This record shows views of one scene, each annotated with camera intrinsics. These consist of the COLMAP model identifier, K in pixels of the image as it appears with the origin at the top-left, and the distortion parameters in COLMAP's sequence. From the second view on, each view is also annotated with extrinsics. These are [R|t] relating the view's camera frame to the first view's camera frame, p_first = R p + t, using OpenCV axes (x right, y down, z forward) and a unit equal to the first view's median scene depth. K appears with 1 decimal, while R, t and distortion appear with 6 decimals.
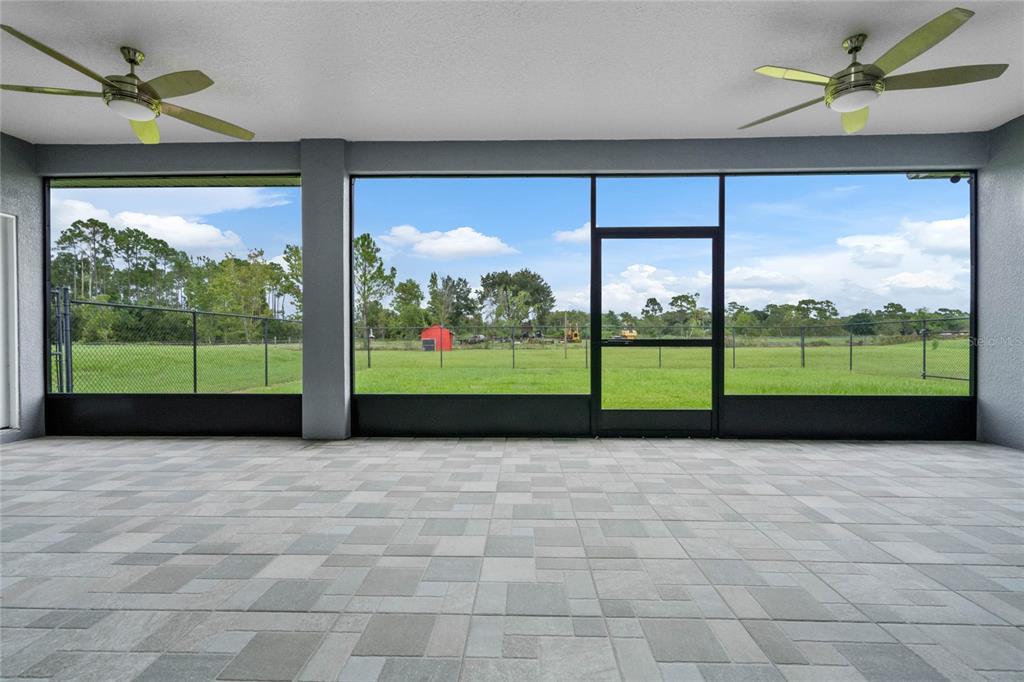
lens RADIAL K [[460.5, 0, 512.0], [0, 460.5, 341.0], [0, 0, 1]] dist [-0.000937, 0.000022]
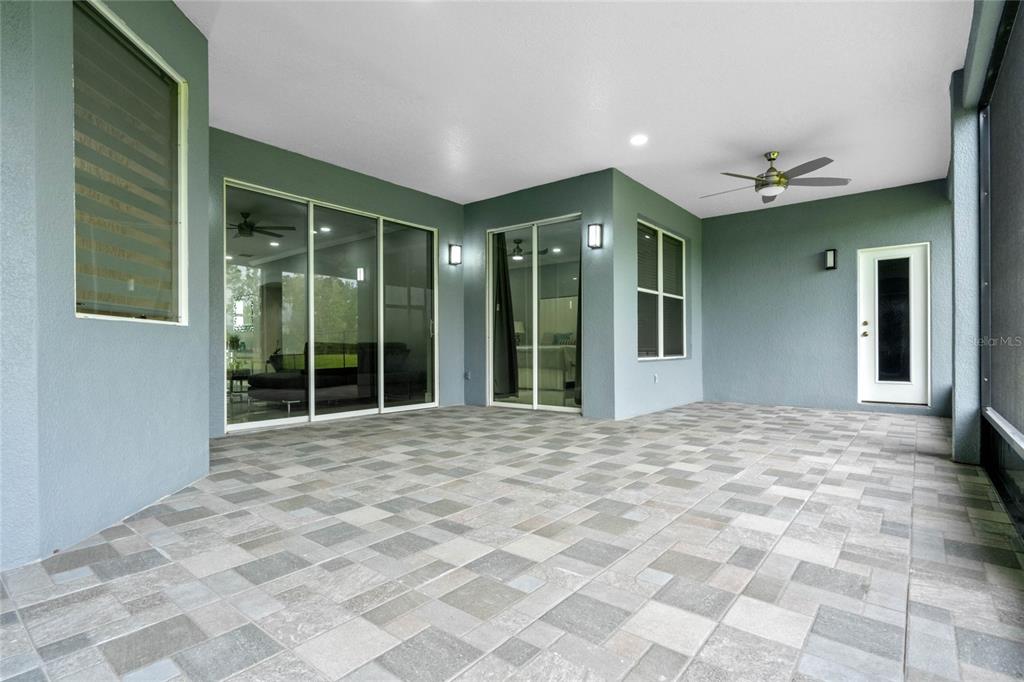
lens RADIAL K [[505.2, 0, 512.0], [0, 505.2, 341.0], [0, 0, 1]] dist [-0.000747, 0.000191]
pose [[-0.612392, -0.003383, -0.790547, 1.151393], [0.008979, 0.999897, -0.011234, 0.033043], [0.790503, -0.013978, -0.612298, 1.448014]]
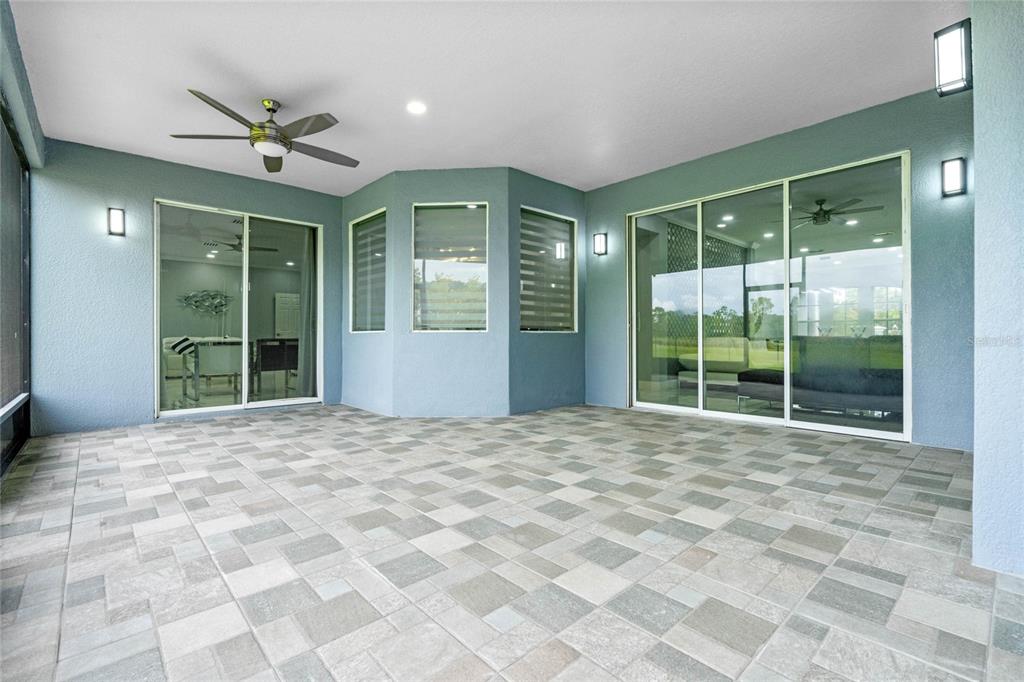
lens RADIAL K [[460.5, 0, 512.0], [0, 460.5, 341.0], [0, 0, 1]] dist [-0.000937, 0.000022]
pose [[-0.690681, 0.002898, 0.723154, -0.663257], [0.005138, 0.999986, 0.000901, 0.016220], [-0.723141, 0.004338, -0.690687, 1.444292]]
